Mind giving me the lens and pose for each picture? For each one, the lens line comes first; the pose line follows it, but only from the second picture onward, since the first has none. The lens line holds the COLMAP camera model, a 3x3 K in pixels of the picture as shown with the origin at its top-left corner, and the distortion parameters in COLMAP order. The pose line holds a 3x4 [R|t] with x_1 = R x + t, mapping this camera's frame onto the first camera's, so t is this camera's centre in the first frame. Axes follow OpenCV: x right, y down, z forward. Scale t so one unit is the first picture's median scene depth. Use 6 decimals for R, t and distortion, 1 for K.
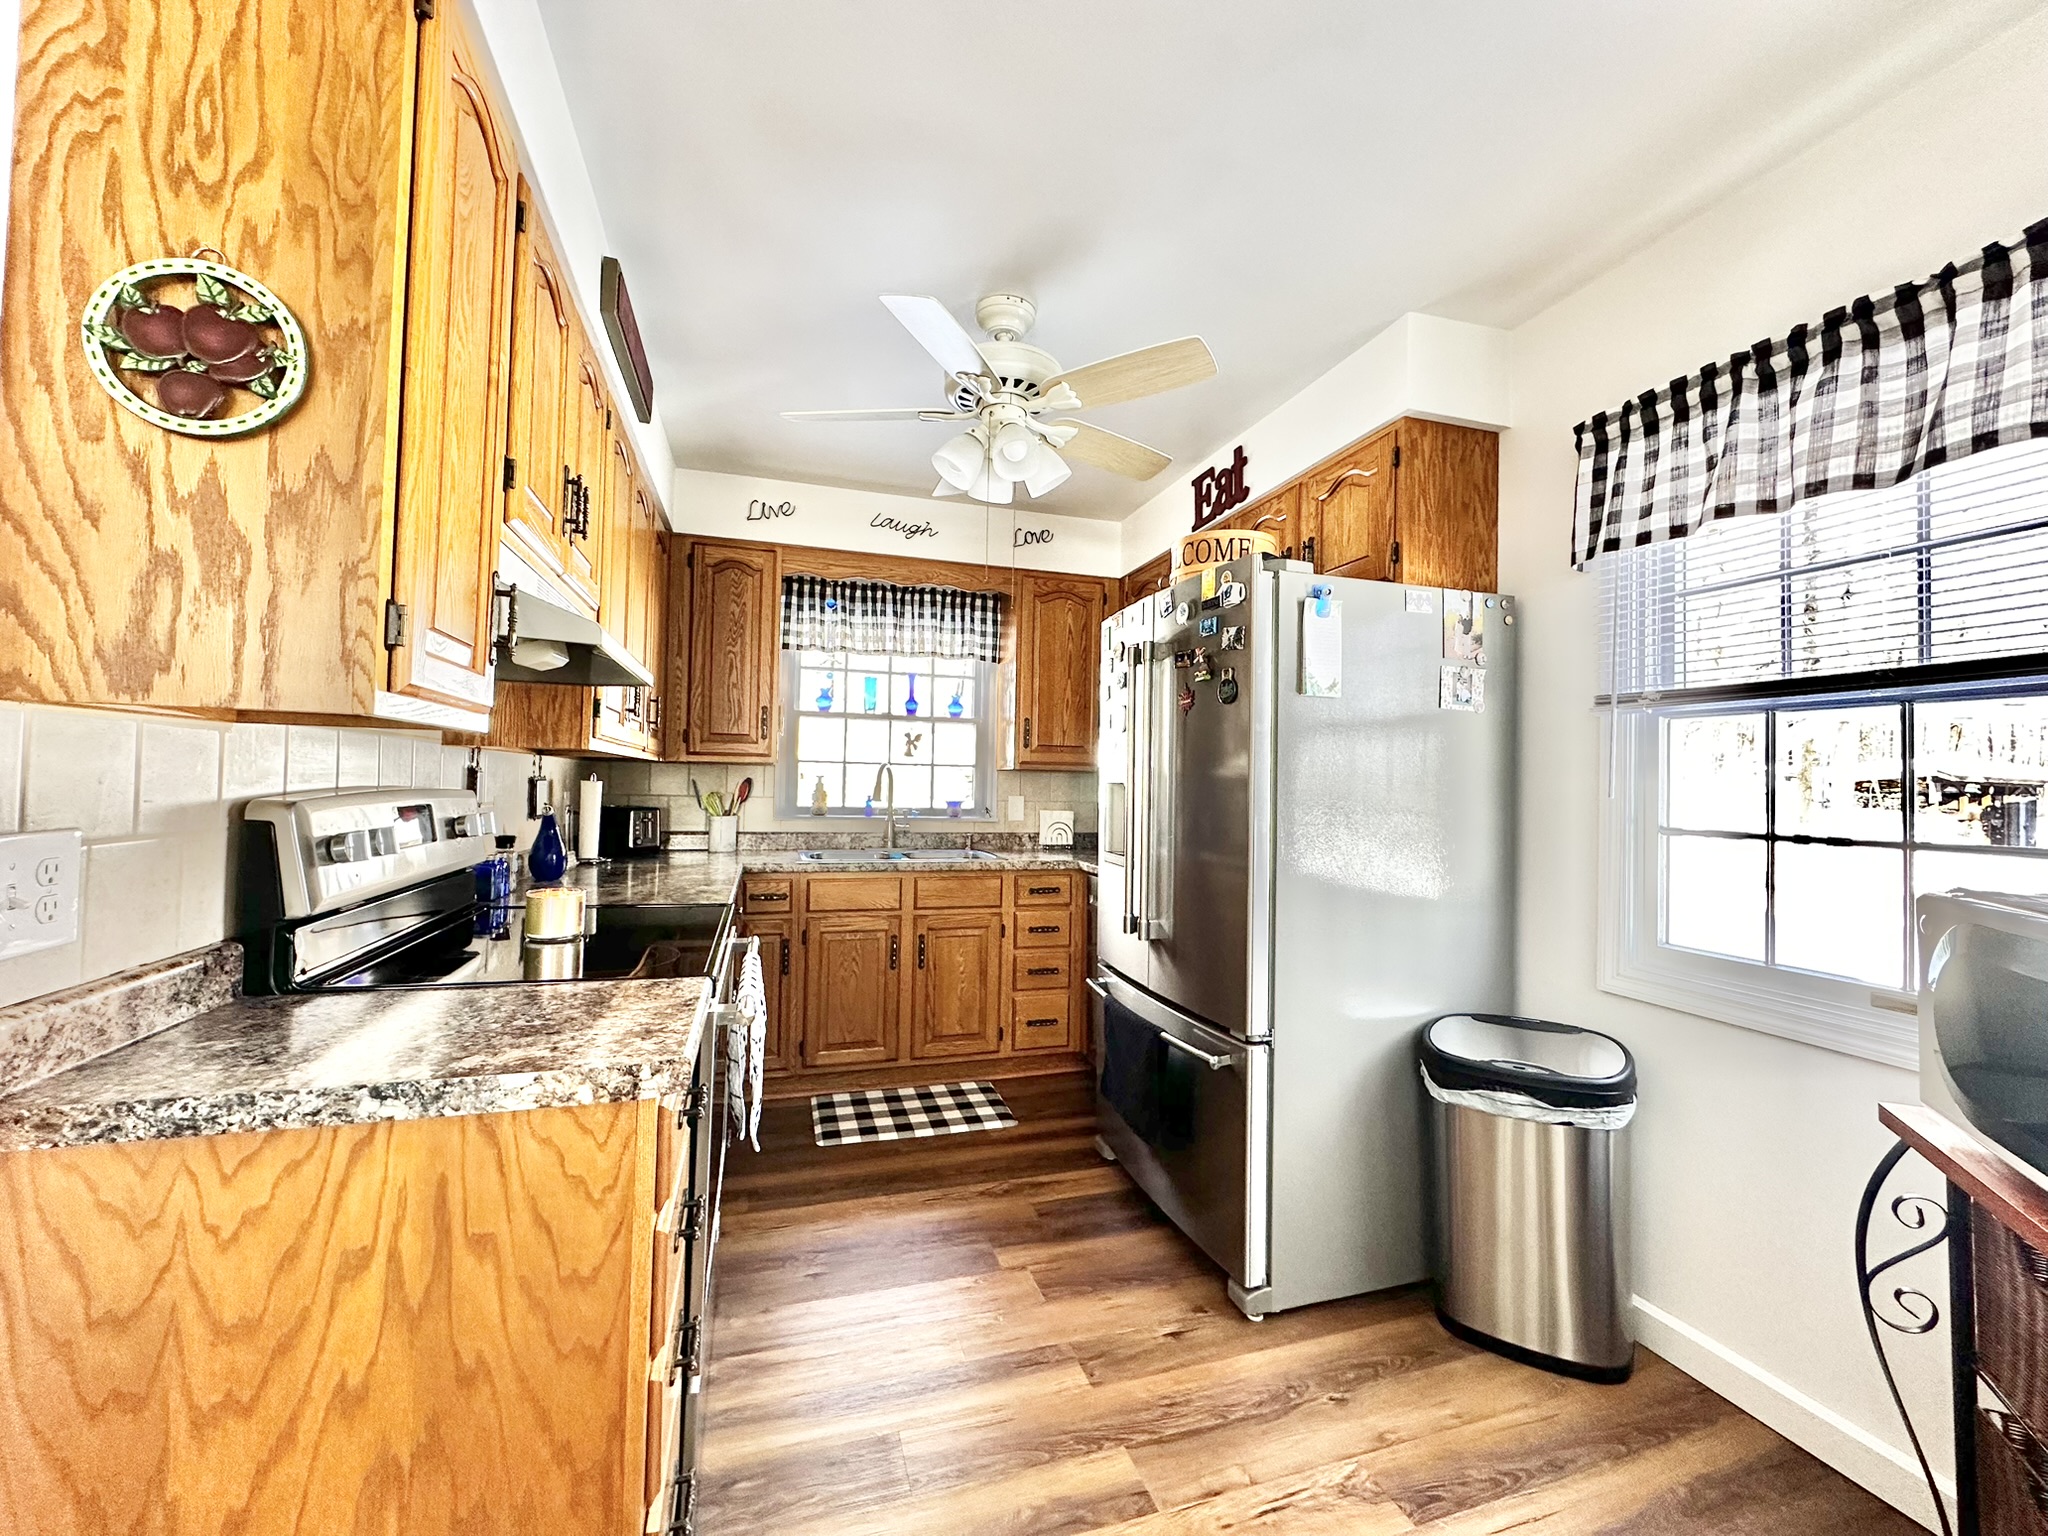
lens RADIAL K [[813.9, 0, 1024.0], [0, 813.9, 768.0], [0, 0, 1]] dist [-0.000355, -0.000016]
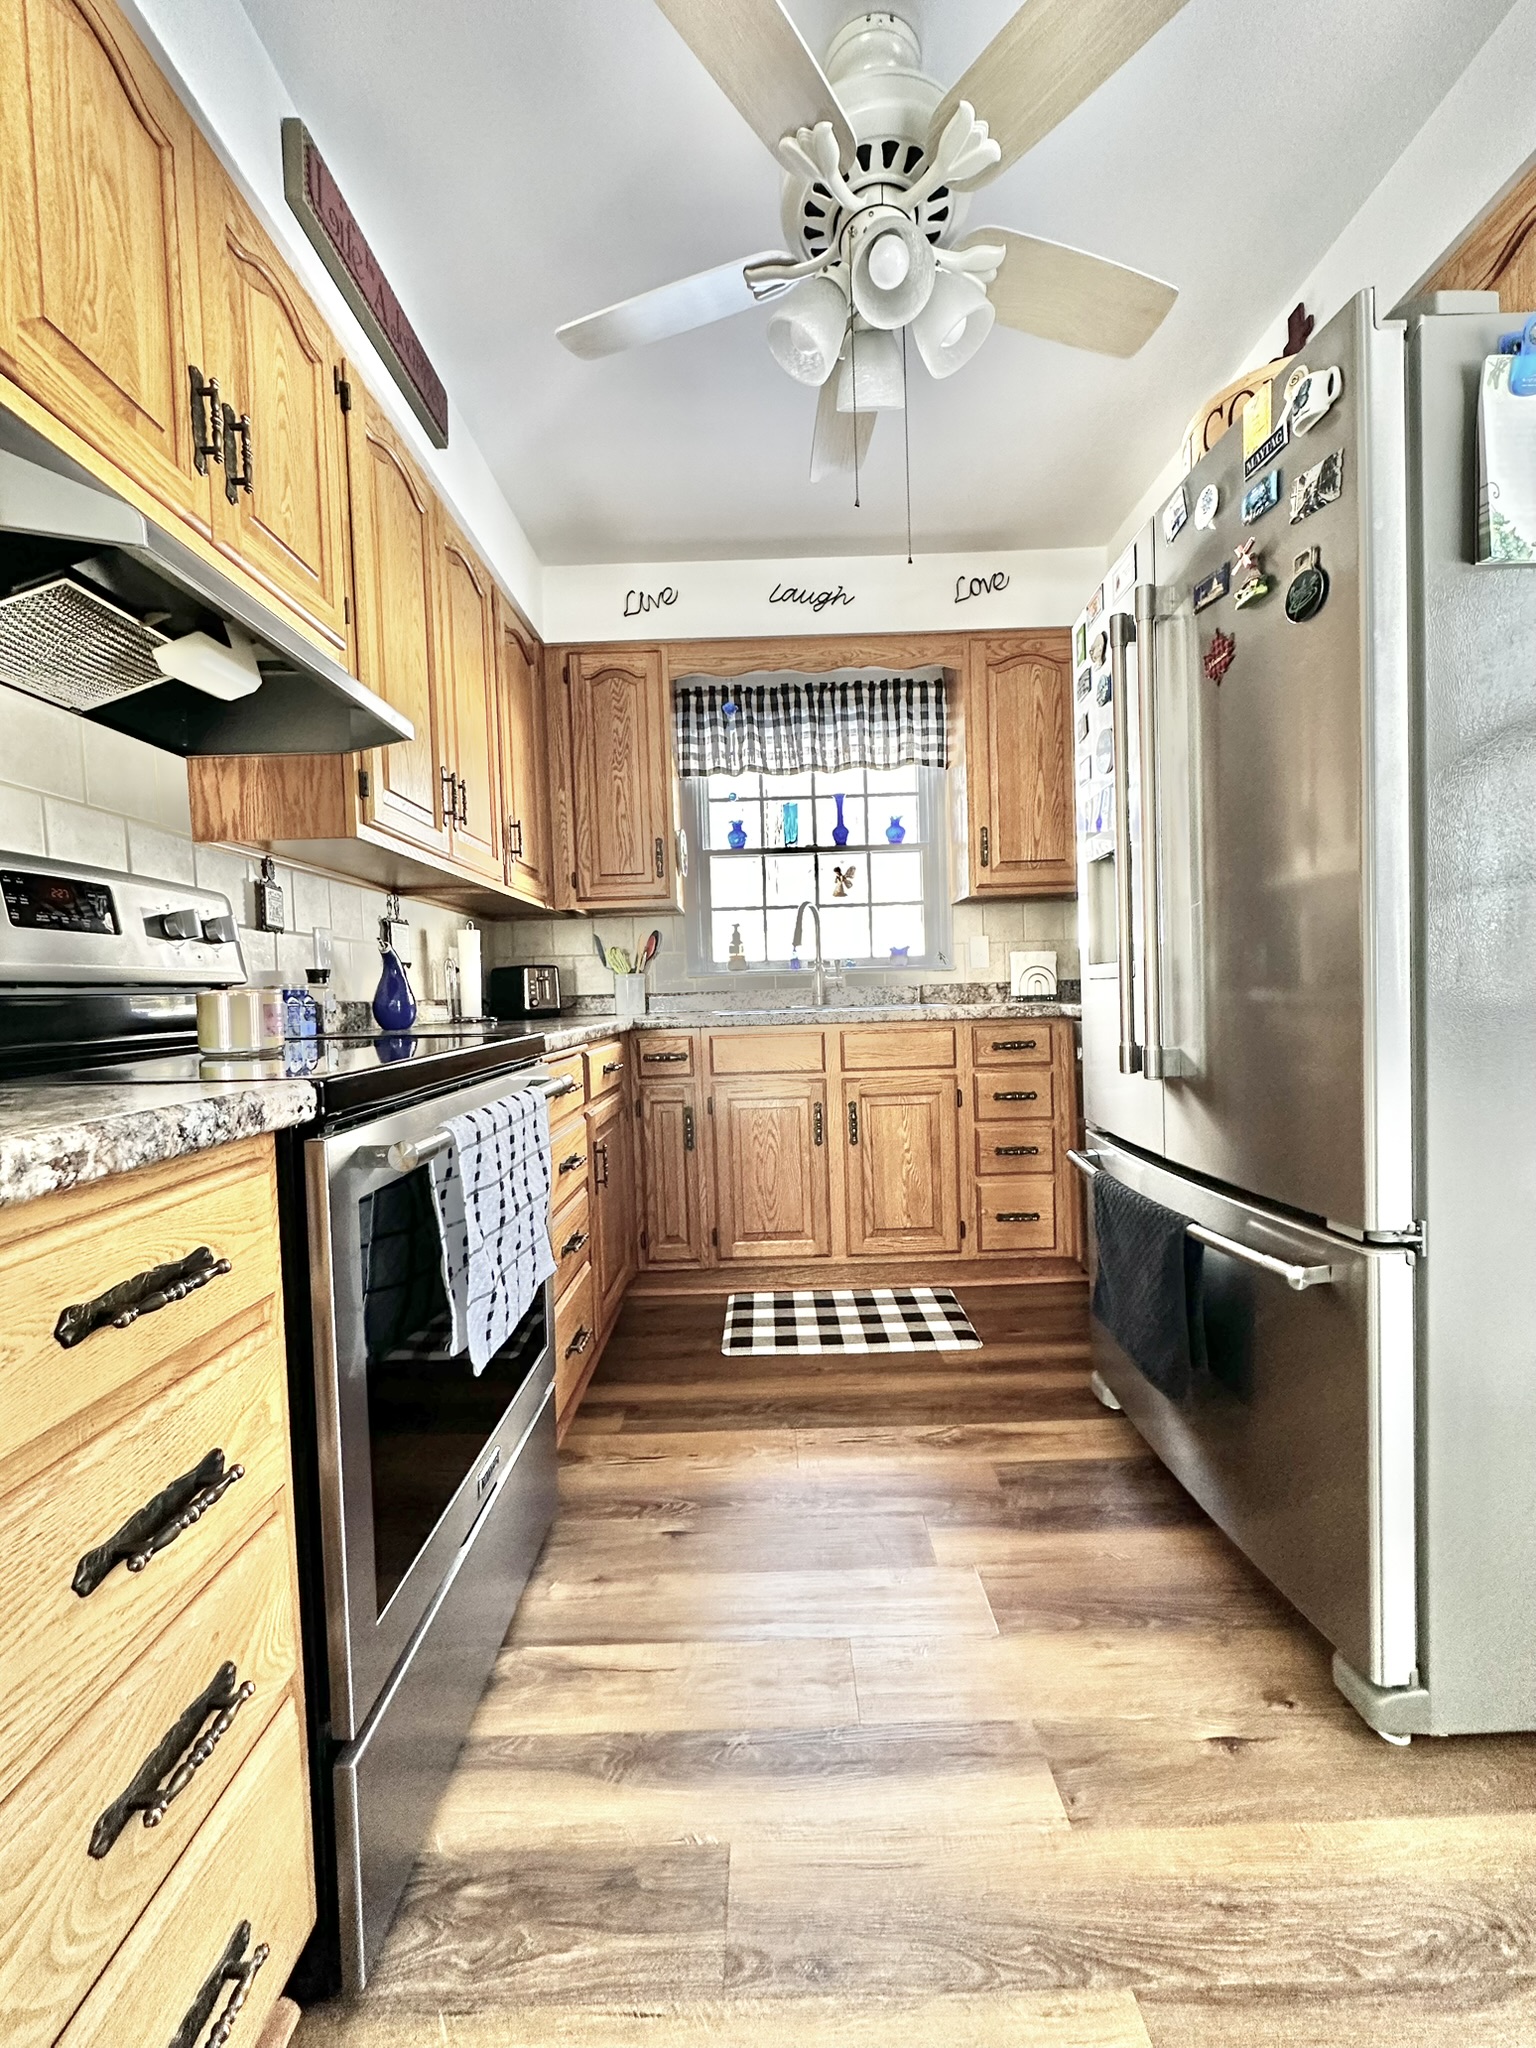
lens RADIAL K [[813.9, 0, 768.0], [0, 813.9, 1024.0], [0, 0, 1]] dist [-0.000355, -0.000016]
pose [[0.952137, -0.040841, -0.302930, 0.040431], [0.058522, 0.997057, 0.049518, 0.085913], [0.300016, -0.064876, 0.951725, 0.228670]]
